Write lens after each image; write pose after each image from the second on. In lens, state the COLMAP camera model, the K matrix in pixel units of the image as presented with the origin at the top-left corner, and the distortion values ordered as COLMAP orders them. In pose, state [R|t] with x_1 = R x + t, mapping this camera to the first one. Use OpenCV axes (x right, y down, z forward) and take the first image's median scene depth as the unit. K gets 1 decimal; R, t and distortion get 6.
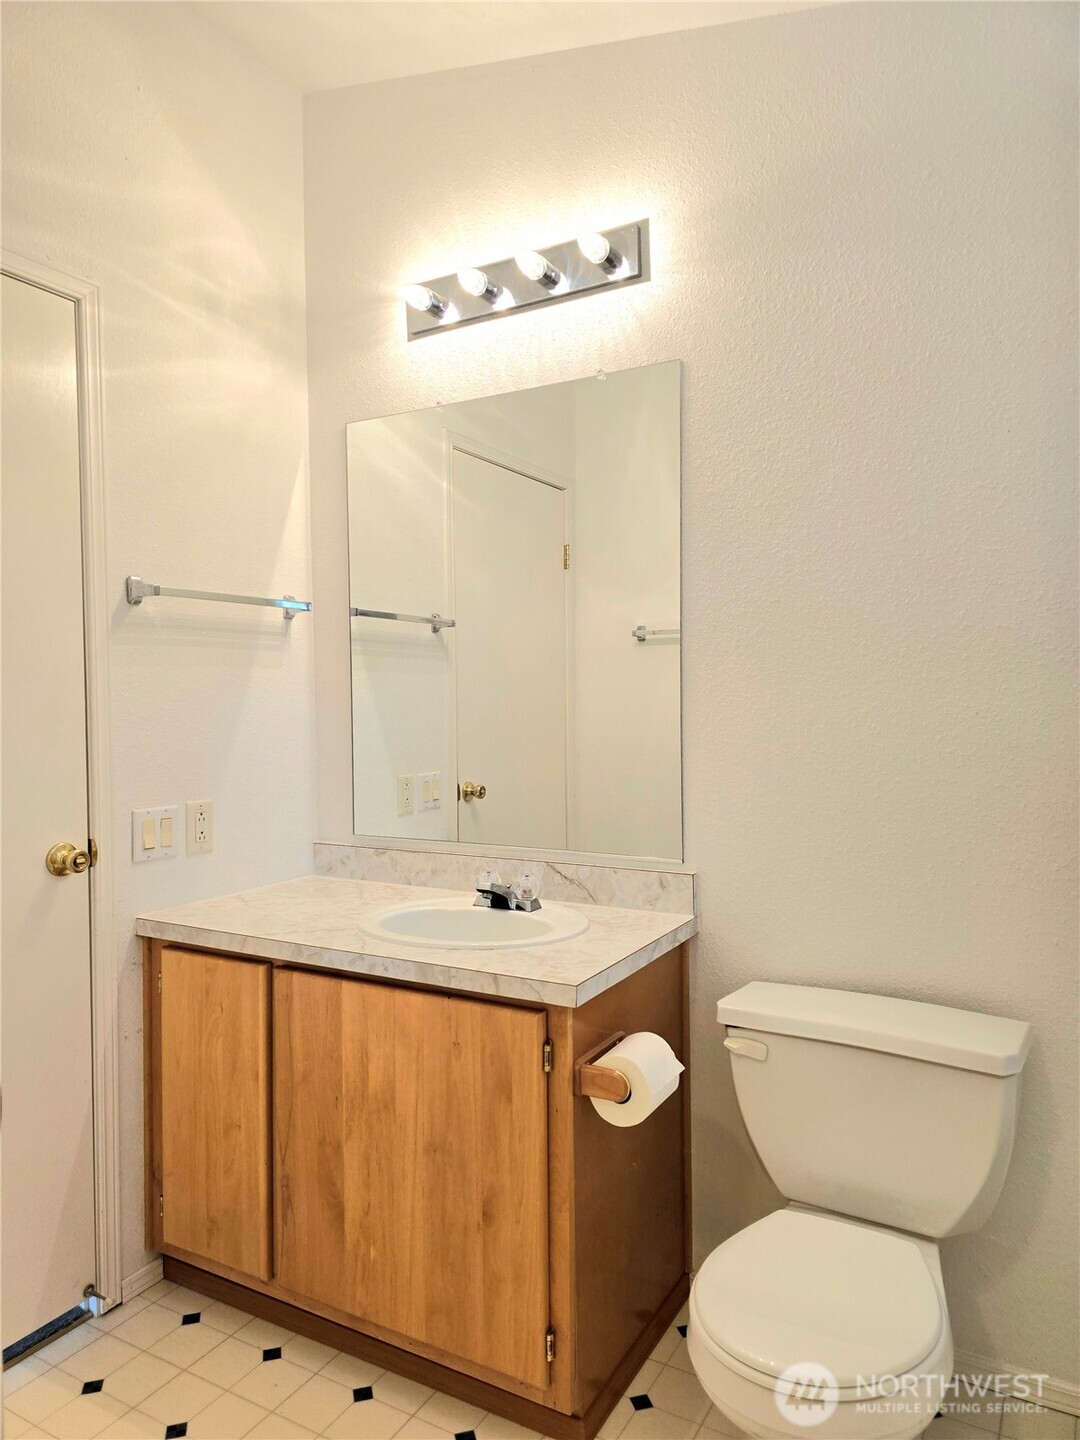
lens RADIAL K [[979.6, 0, 540.0], [0, 979.6, 720.0], [0, 0, 1]] dist [0.070008, -0.066652]
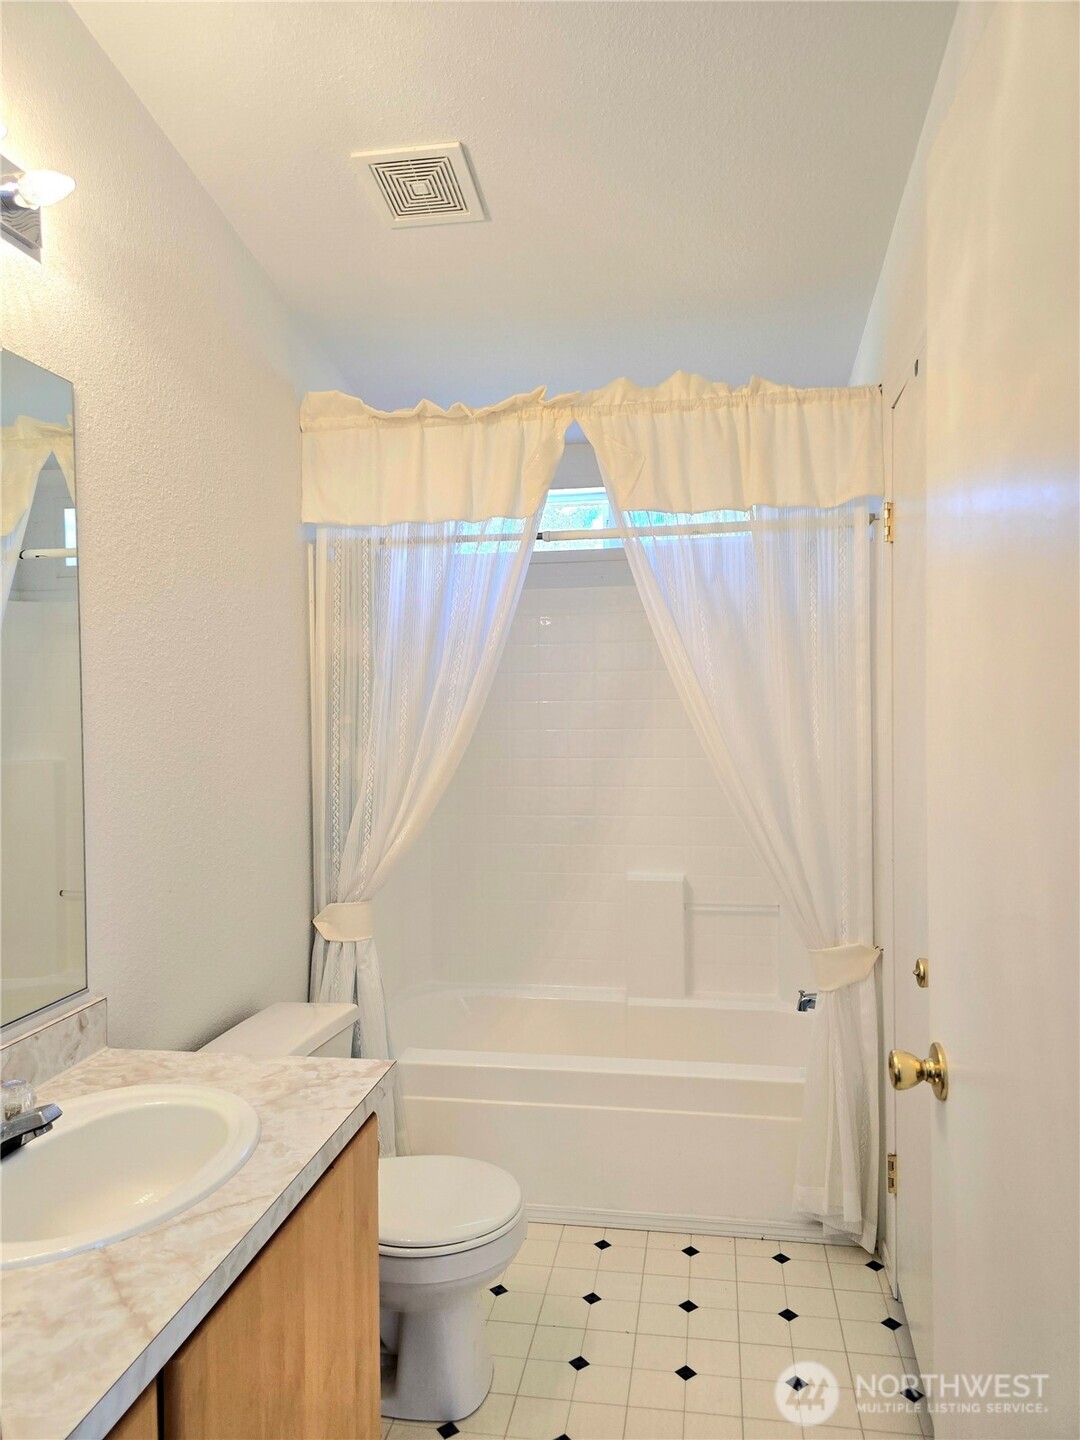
lens RADIAL K [[979.6, 0, 540.0], [0, 979.6, 720.0], [0, 0, 1]] dist [0.070008, -0.066652]
pose [[-0.346547, 0.003117, 0.938027, -0.815642], [0.043821, 0.998957, 0.012870, -0.080093], [-0.937009, 0.045565, -0.346322, 0.981474]]
